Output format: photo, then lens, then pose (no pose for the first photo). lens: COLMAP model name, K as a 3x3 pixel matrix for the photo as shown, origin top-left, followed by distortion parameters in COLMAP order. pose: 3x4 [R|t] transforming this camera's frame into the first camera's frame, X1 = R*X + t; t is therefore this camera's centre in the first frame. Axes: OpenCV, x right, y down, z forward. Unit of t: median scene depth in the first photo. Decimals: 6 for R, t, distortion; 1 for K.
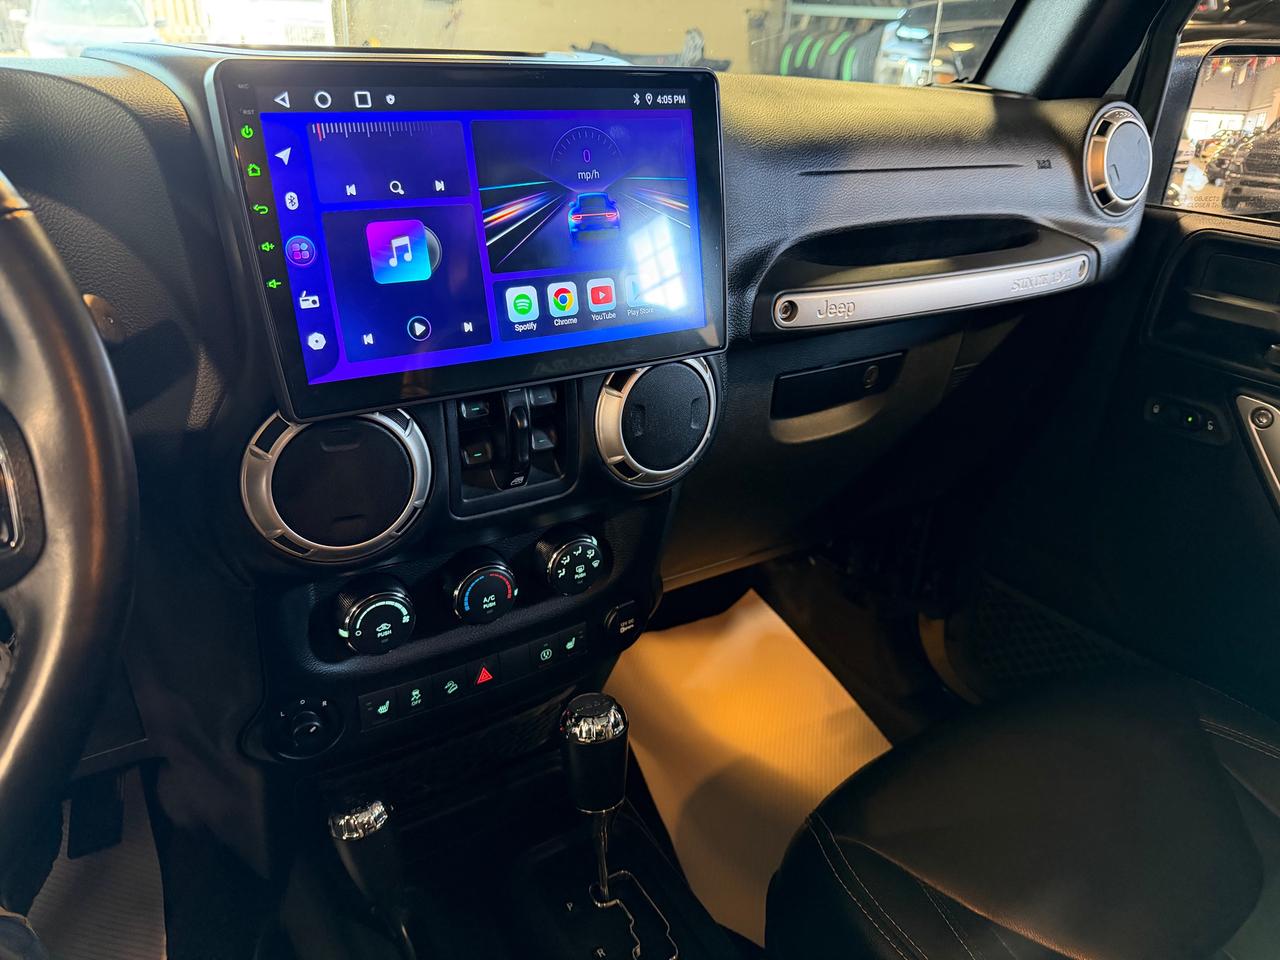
lens RADIAL K [[896.9, 0, 648.7], [0, 896.9, 479.3], [0, 0, 1]] dist [0.064379, -0.072328]
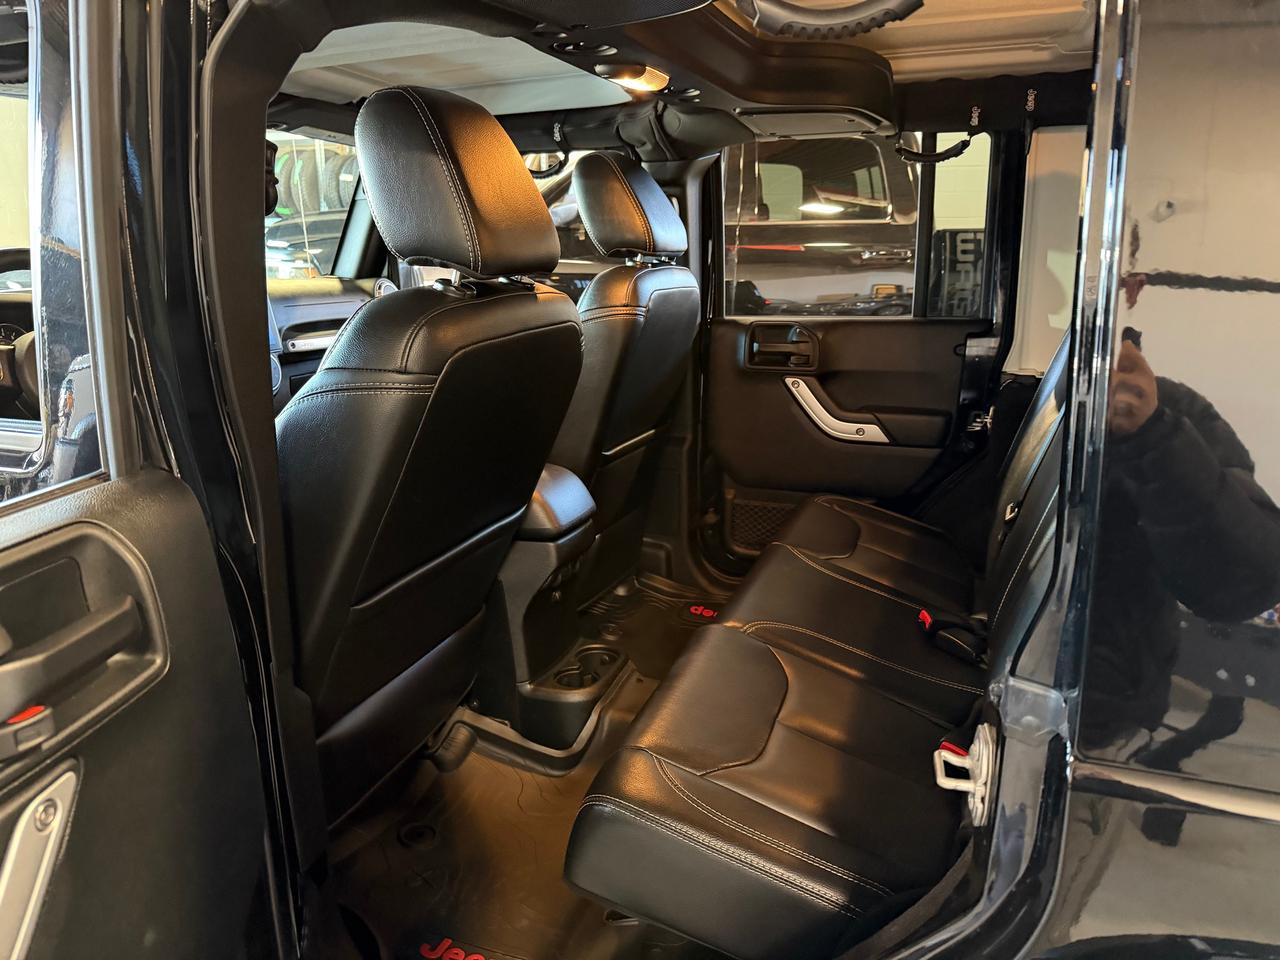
lens RADIAL K [[896.9, 0, 641.9], [0, 896.9, 476.9], [0, 0, 1]] dist [0.064379, -0.072328]
pose [[0.796831, -0.203927, 0.568748, -1.042674], [0.306422, 0.947678, -0.089511, 1.236640], [-0.520736, 0.245602, 0.817627, -2.864022]]
